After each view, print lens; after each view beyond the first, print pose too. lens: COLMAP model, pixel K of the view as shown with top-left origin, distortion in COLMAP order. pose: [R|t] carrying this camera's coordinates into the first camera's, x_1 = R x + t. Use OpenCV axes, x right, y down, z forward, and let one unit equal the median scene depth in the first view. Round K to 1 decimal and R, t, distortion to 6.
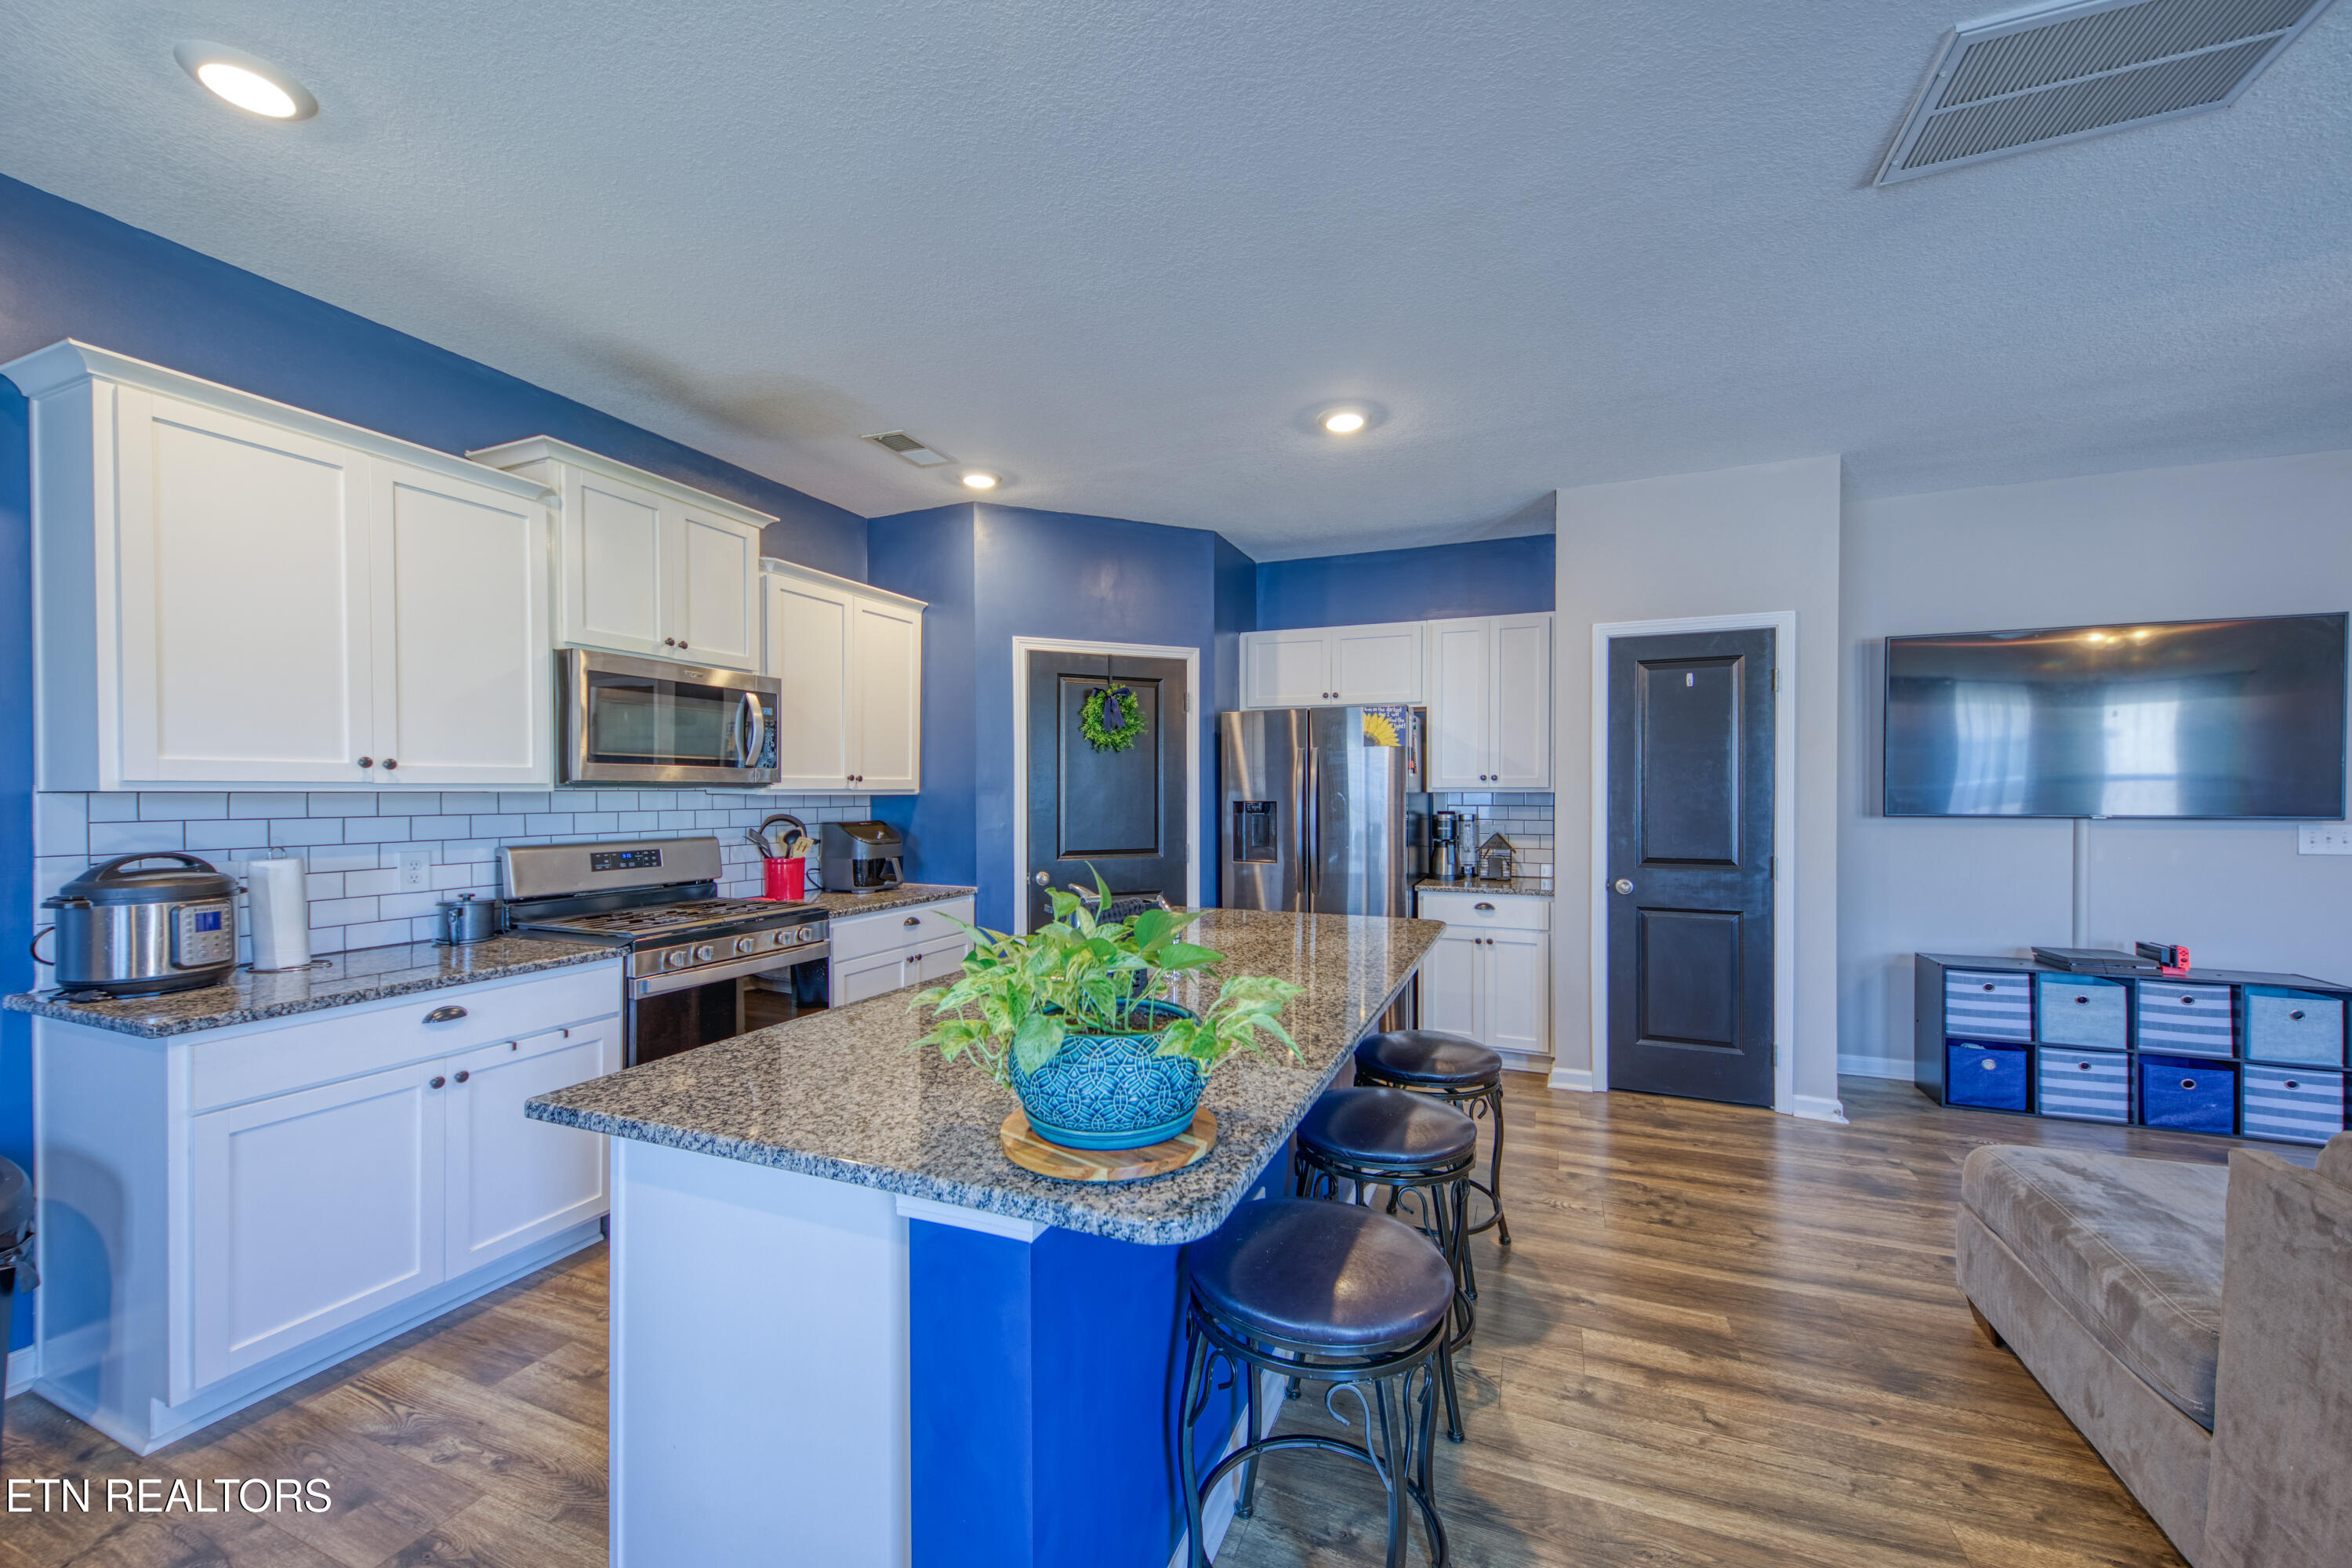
lens RADIAL K [[870.9, 0, 1170.1], [0, 870.9, 787.0], [0, 0, 1]] dist [0.011850, 0.000140]
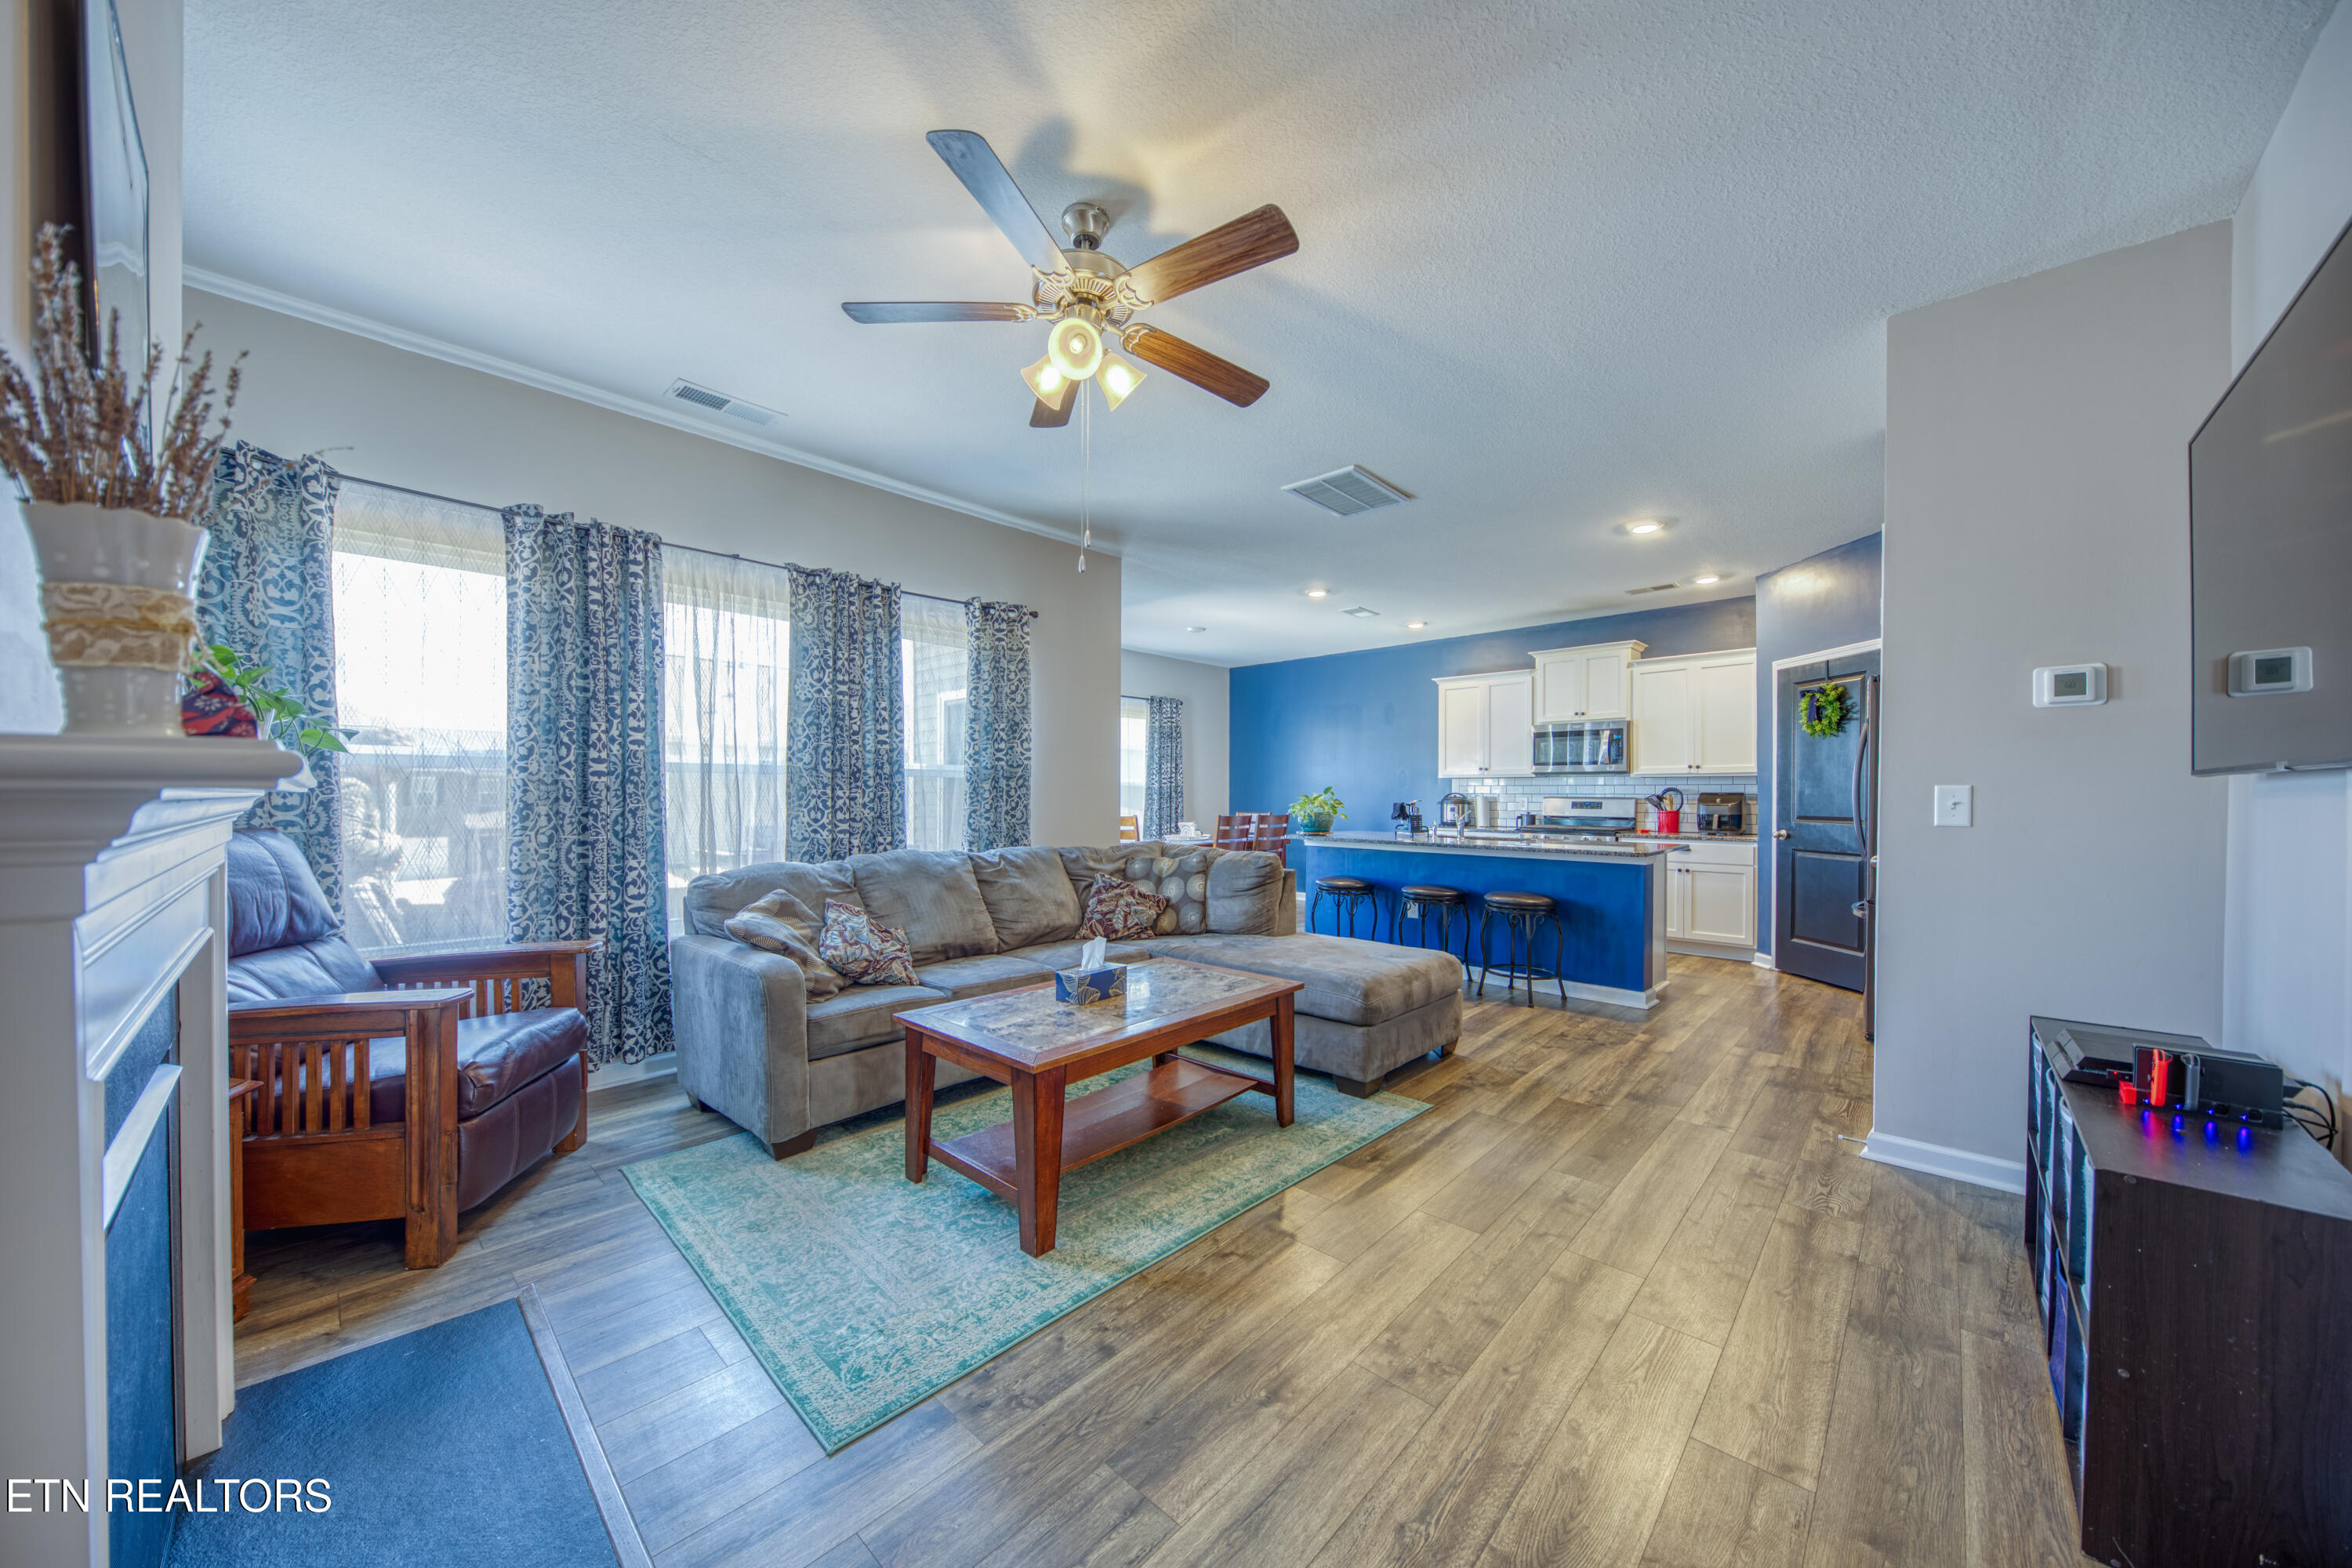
lens RADIAL K [[825.4, 0, 1191.3], [0, 825.4, 800.8], [0, 0, 1]] dist [0.009168, -0.000213]
pose [[-0.329761, 0.010611, -0.944005, 1.730980], [0.003462, 0.999944, 0.010030, 0.041675], [0.944058, 0.000040, -0.329780, 0.675462]]
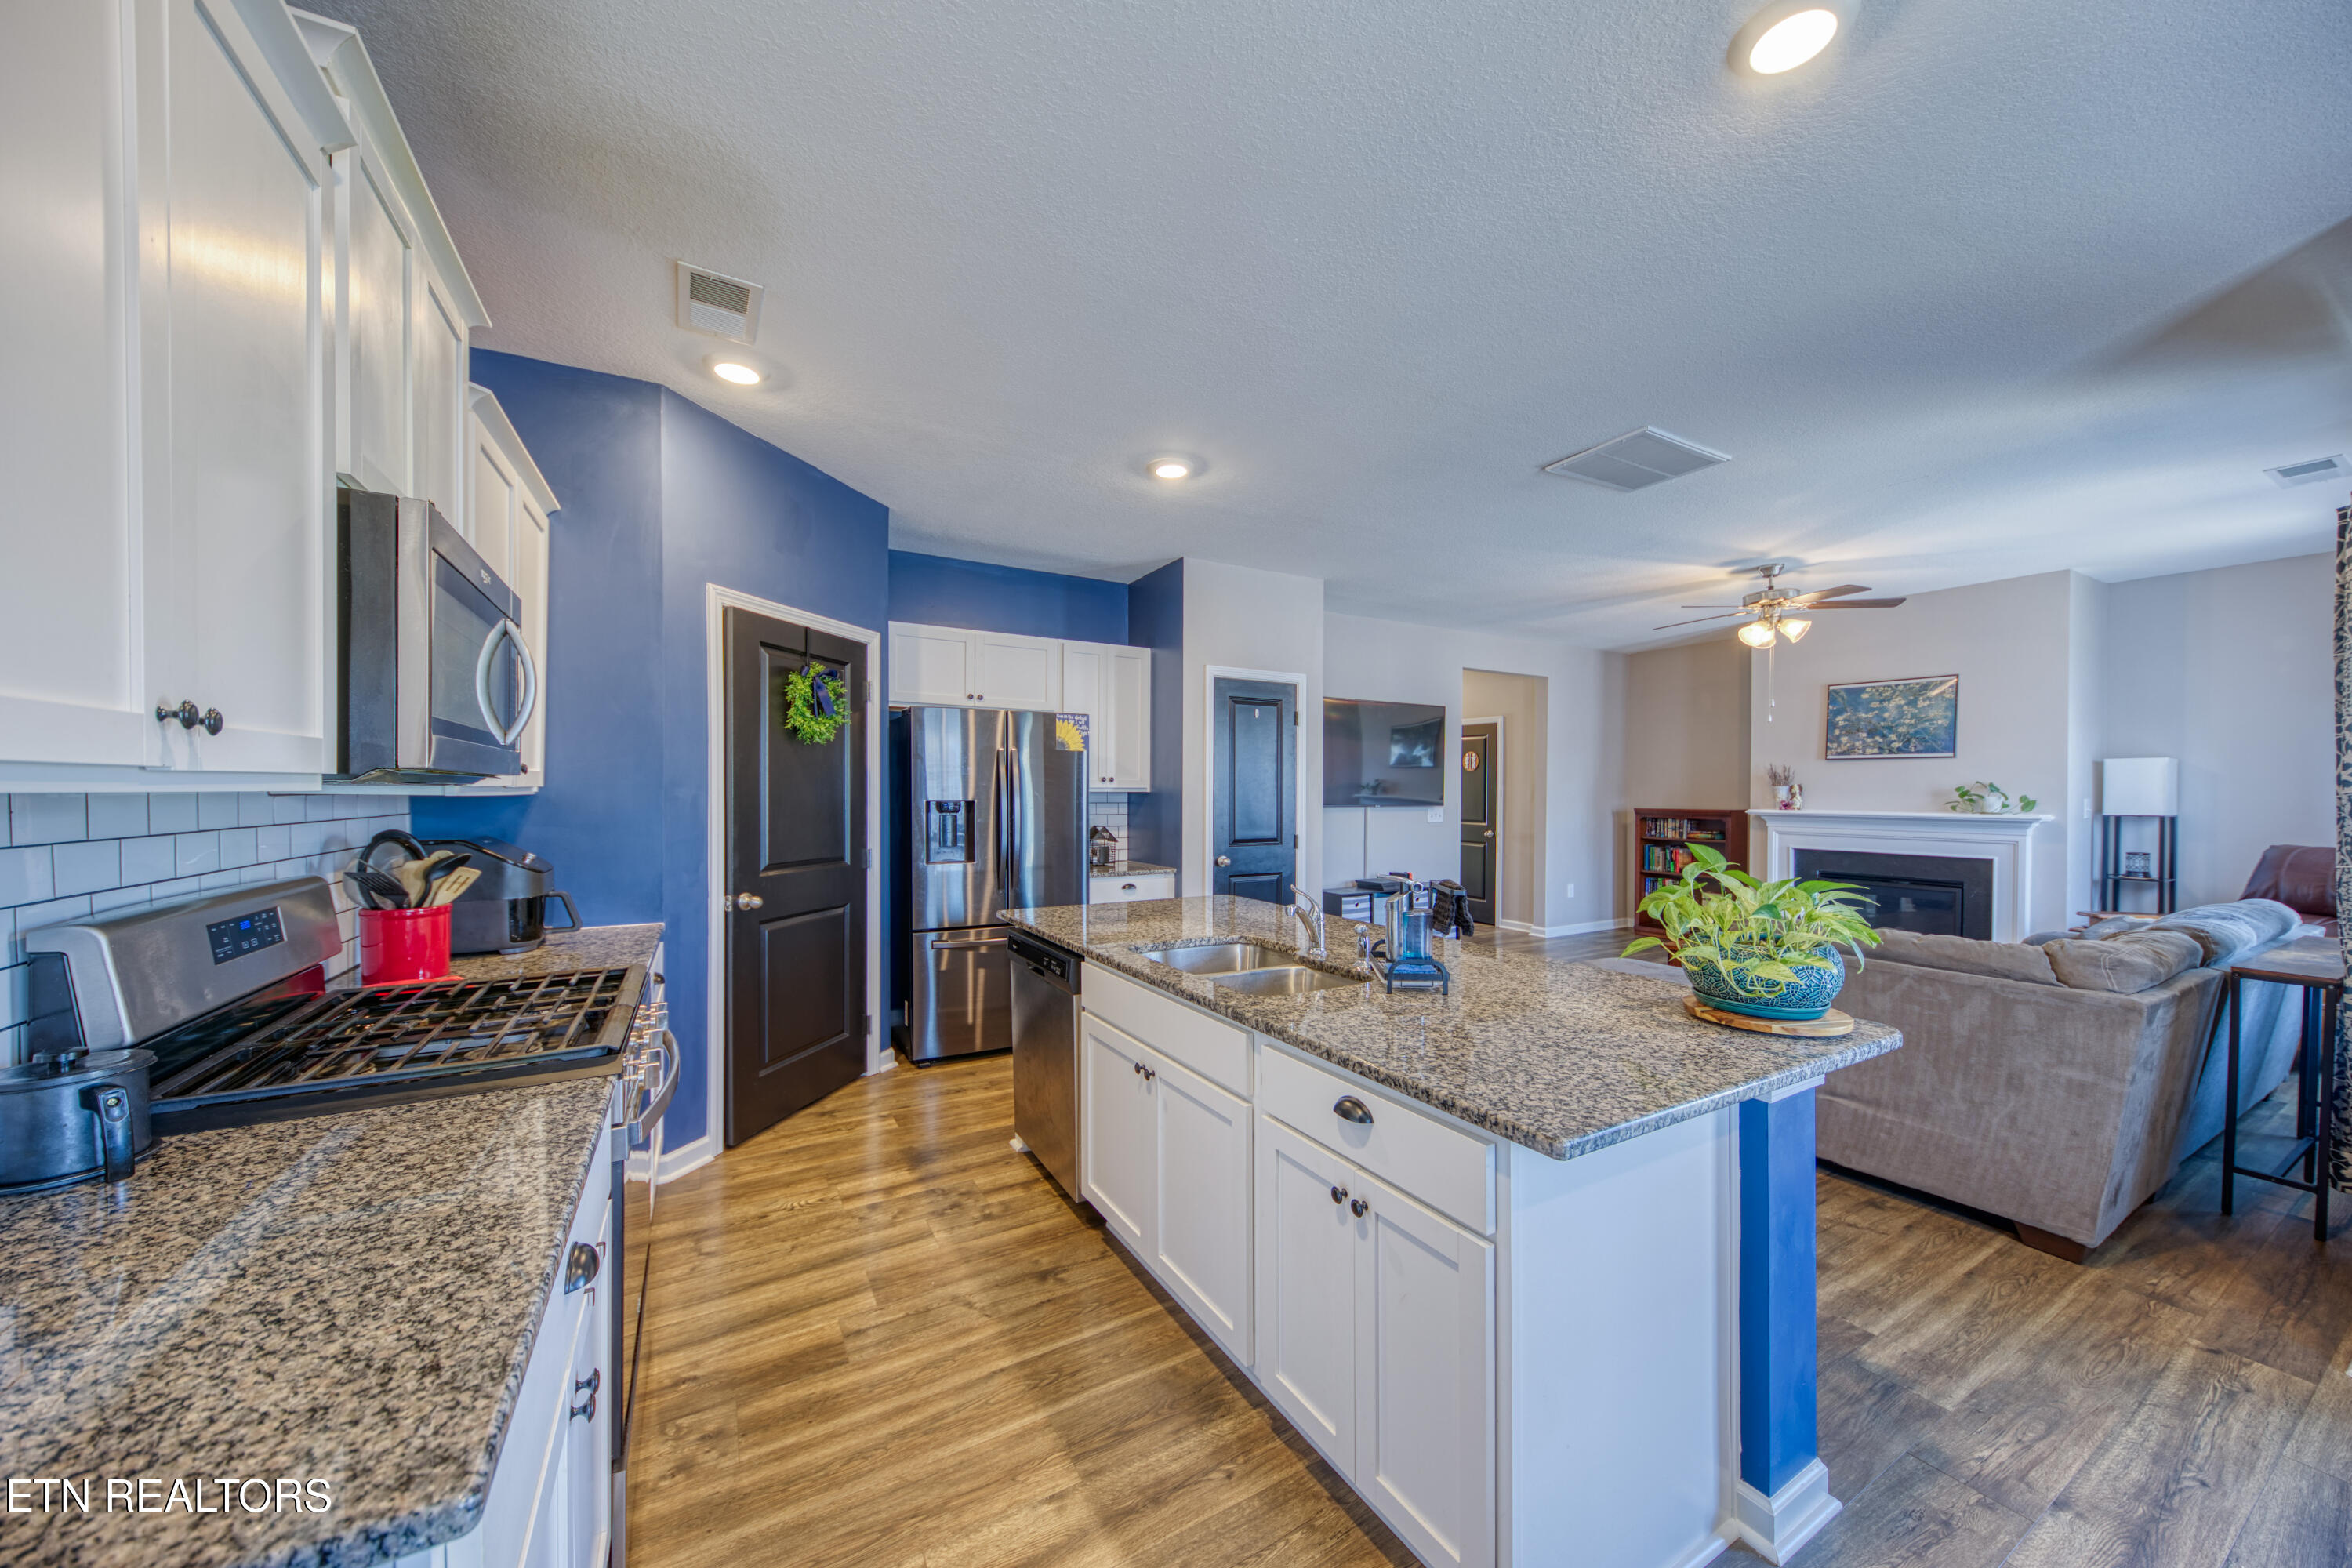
lens RADIAL K [[825.4, 0, 1178.6], [0, 825.4, 795.4], [0, 0, 1]] dist [0.009168, -0.000213]
pose [[0.616839, -0.001570, 0.787088, -0.597416], [-0.010039, 0.999901, 0.009862, -0.001088], [-0.787025, -0.013985, 0.616762, 0.287337]]
